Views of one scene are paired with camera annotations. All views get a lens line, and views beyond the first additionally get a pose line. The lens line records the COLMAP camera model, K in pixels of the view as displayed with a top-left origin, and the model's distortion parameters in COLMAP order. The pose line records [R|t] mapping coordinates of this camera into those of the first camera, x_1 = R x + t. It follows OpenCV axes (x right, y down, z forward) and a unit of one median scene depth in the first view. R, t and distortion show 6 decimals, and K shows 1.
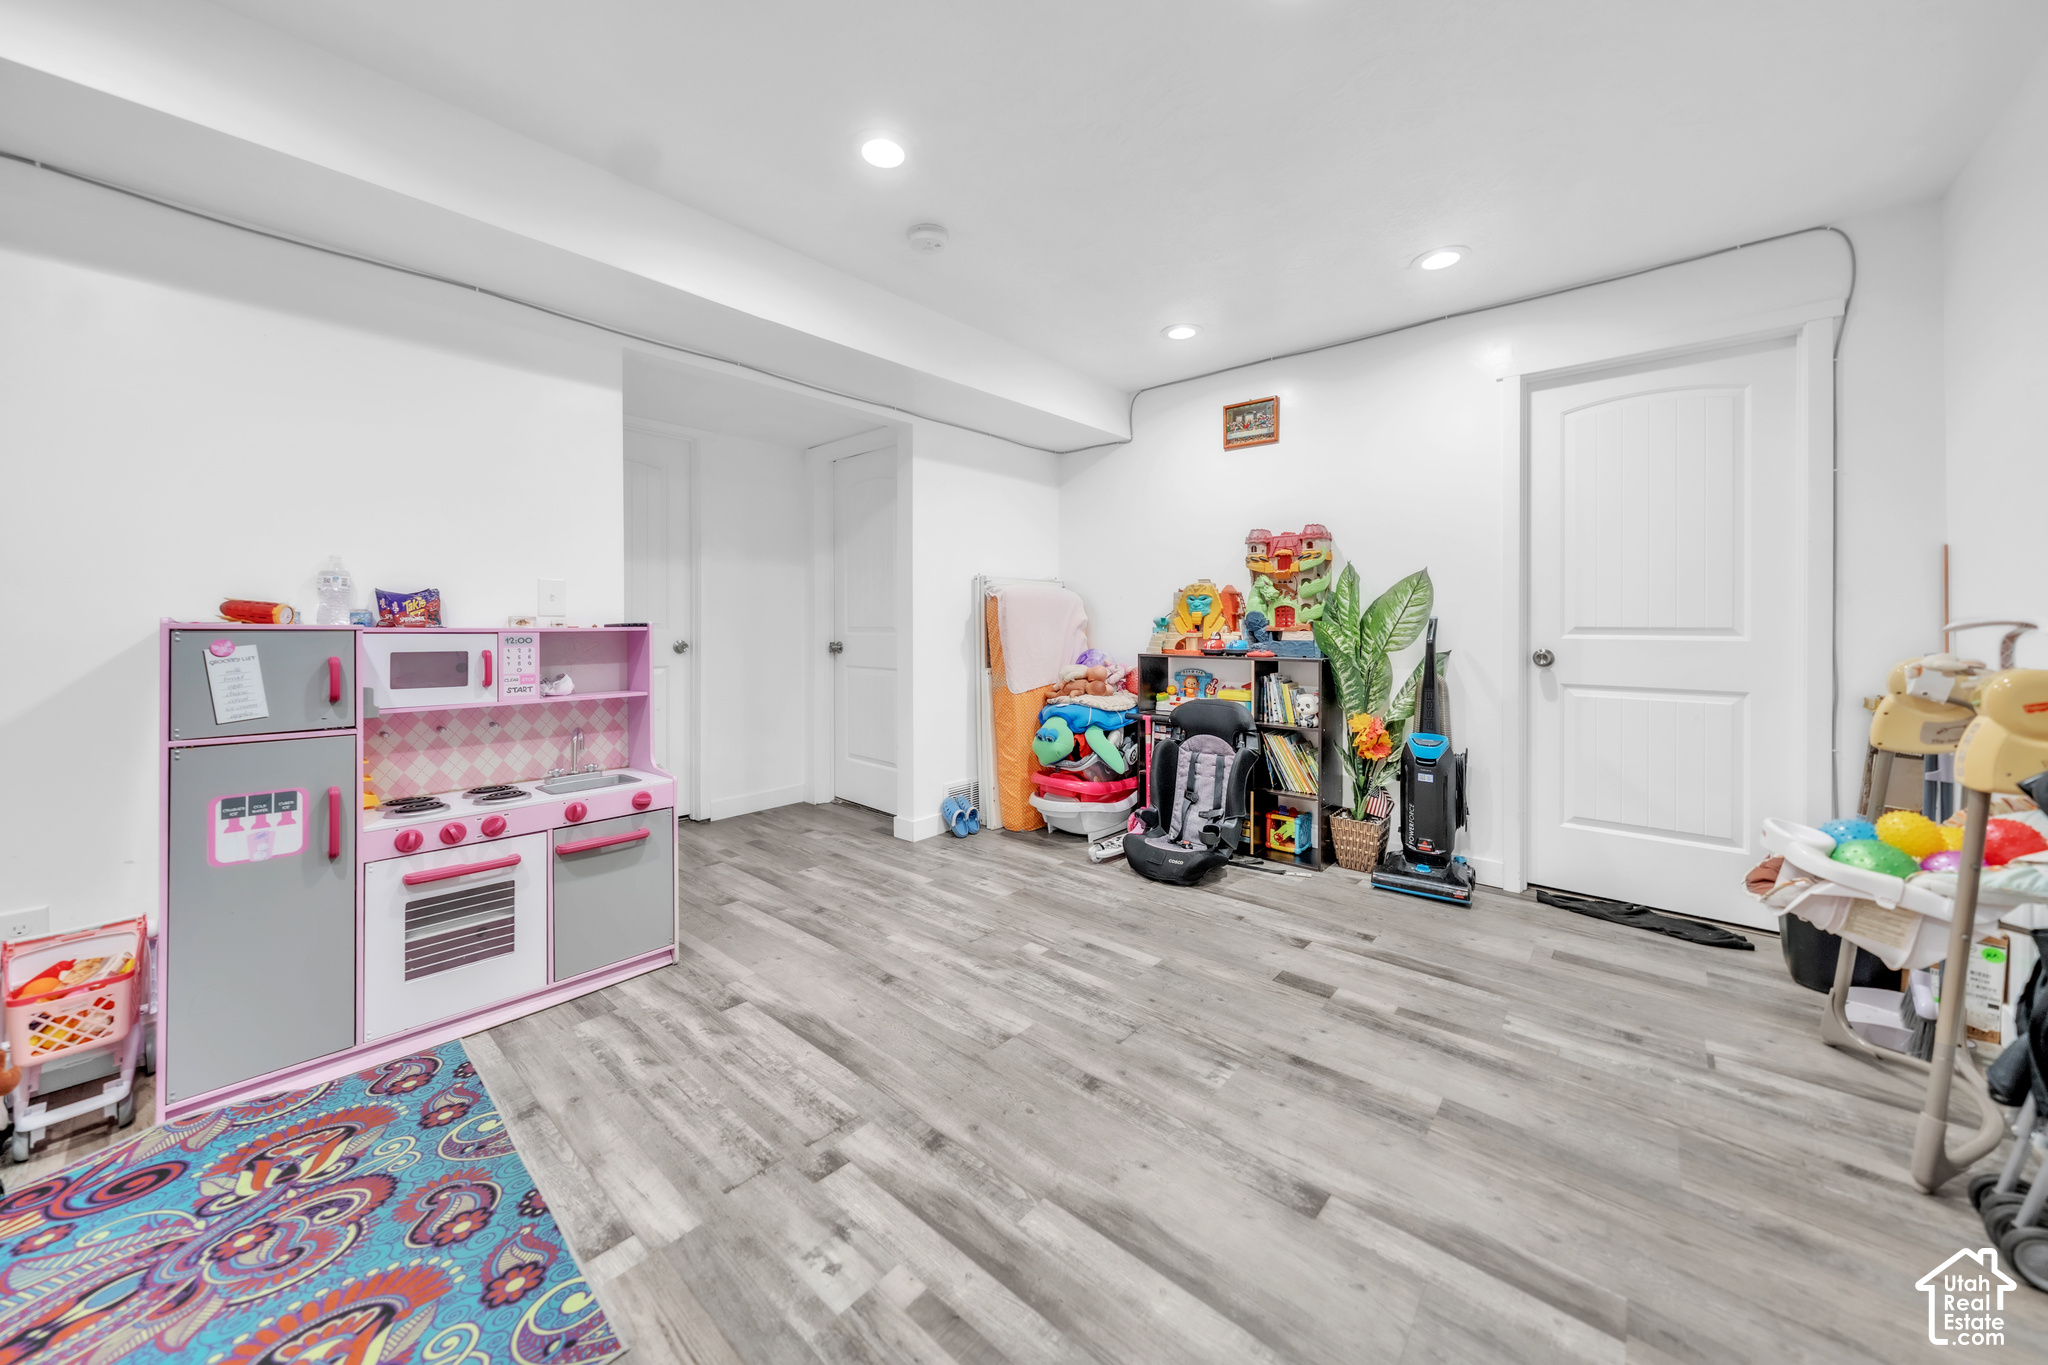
lens RADIAL K [[730.4, 0, 1026.8], [0, 730.4, 639.6], [0, 0, 1]] dist [-0.001411, -0.000356]
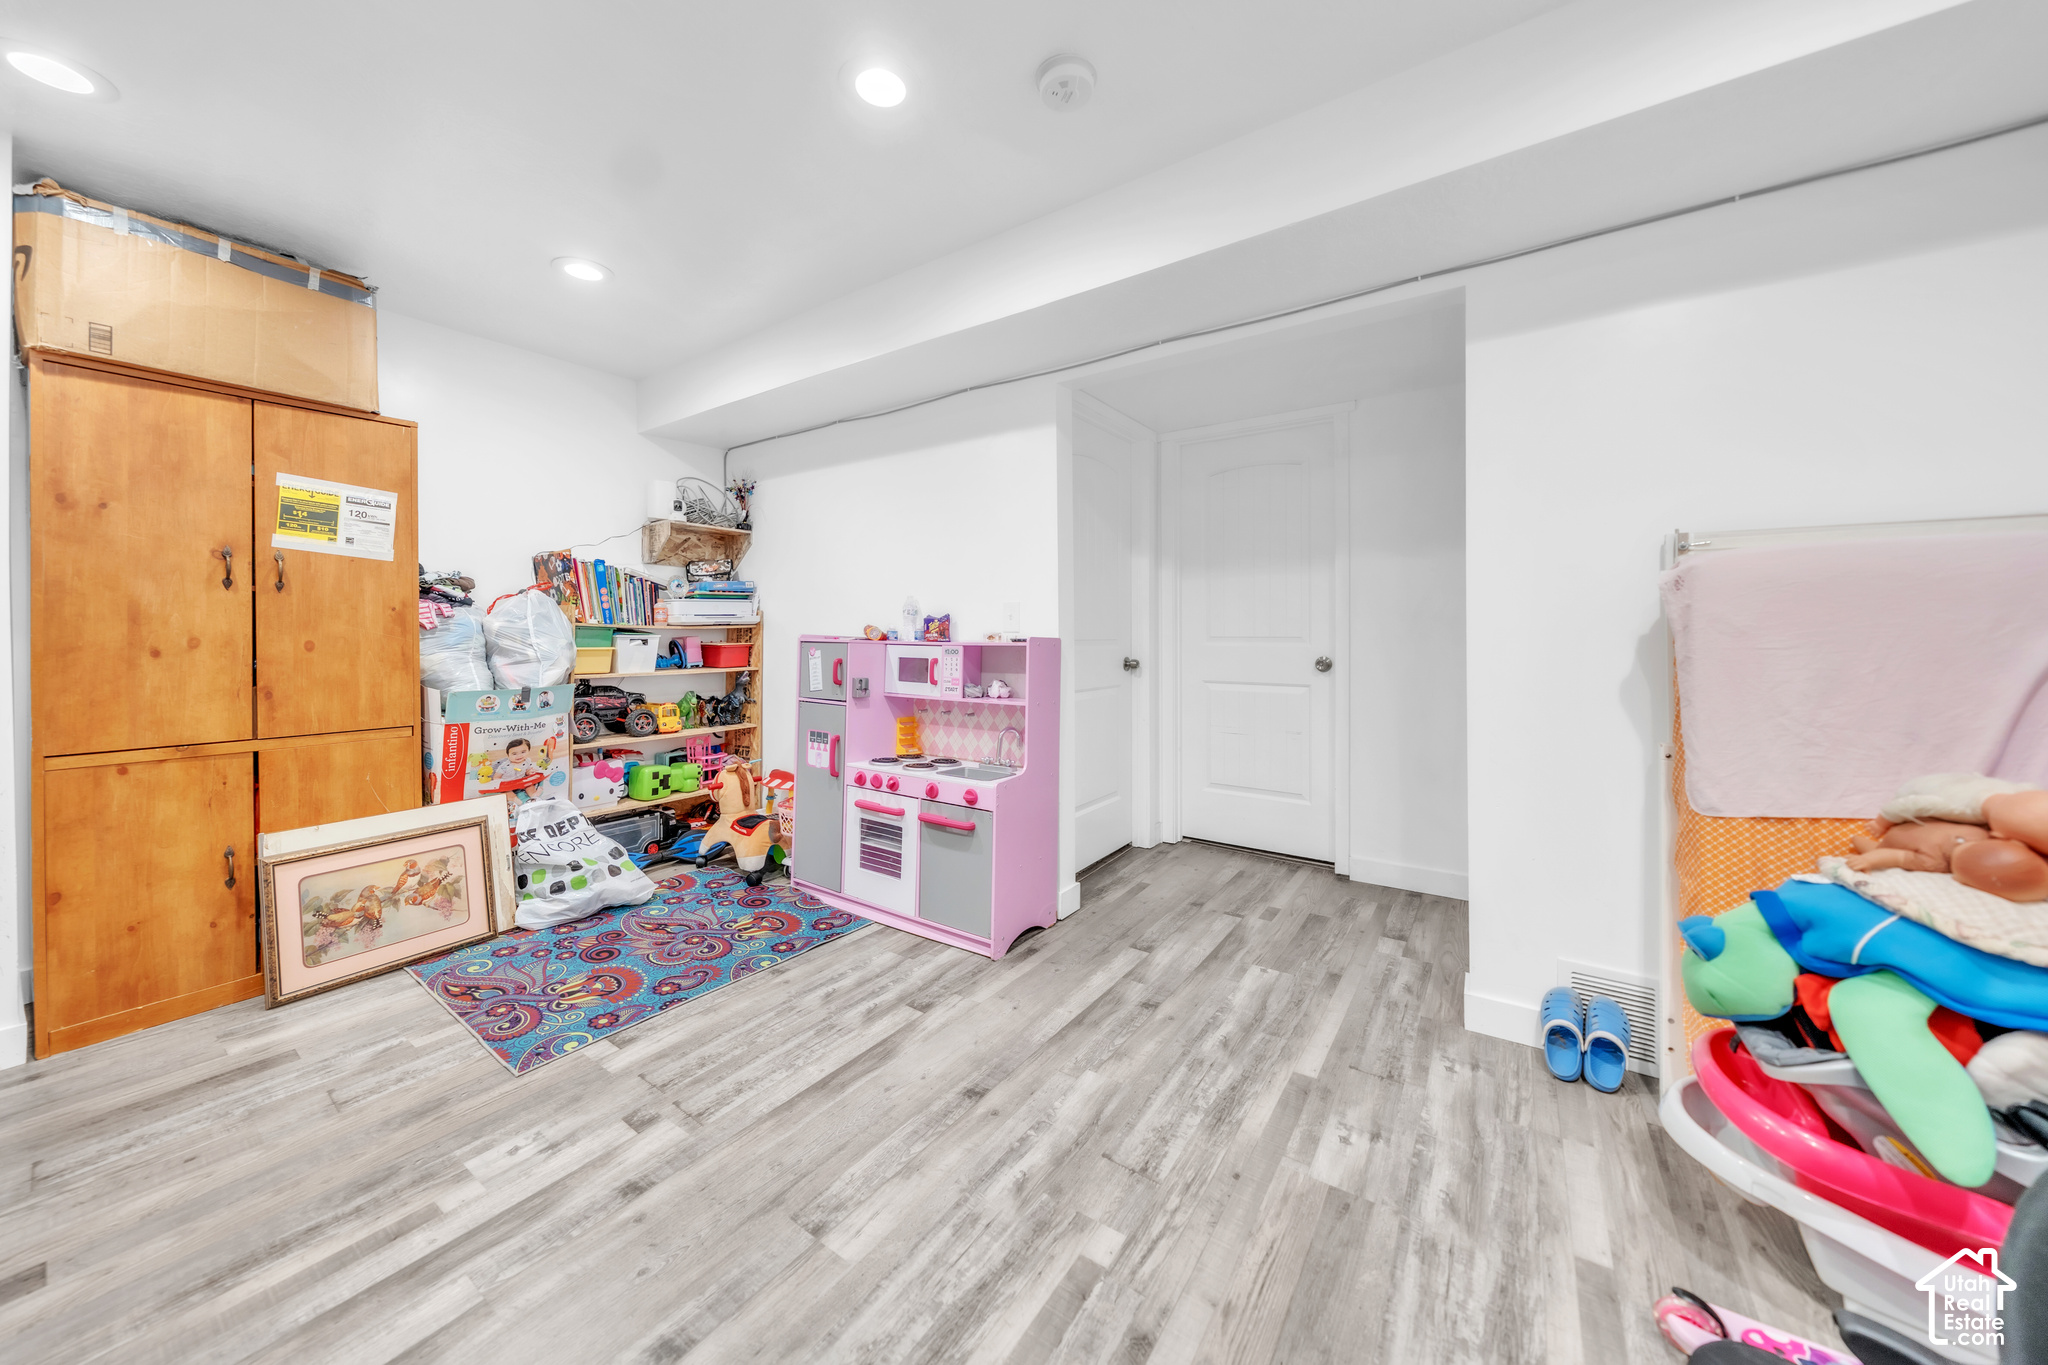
lens RADIAL K [[730.4, 0, 1026.8], [0, 730.4, 639.6], [0, 0, 1]] dist [-0.001411, -0.000356]
pose [[0.091991, 0.011691, -0.995691, 0.660243], [-0.019605, 0.999759, 0.009928, -0.038799], [0.995567, 0.018607, 0.092198, 1.078059]]
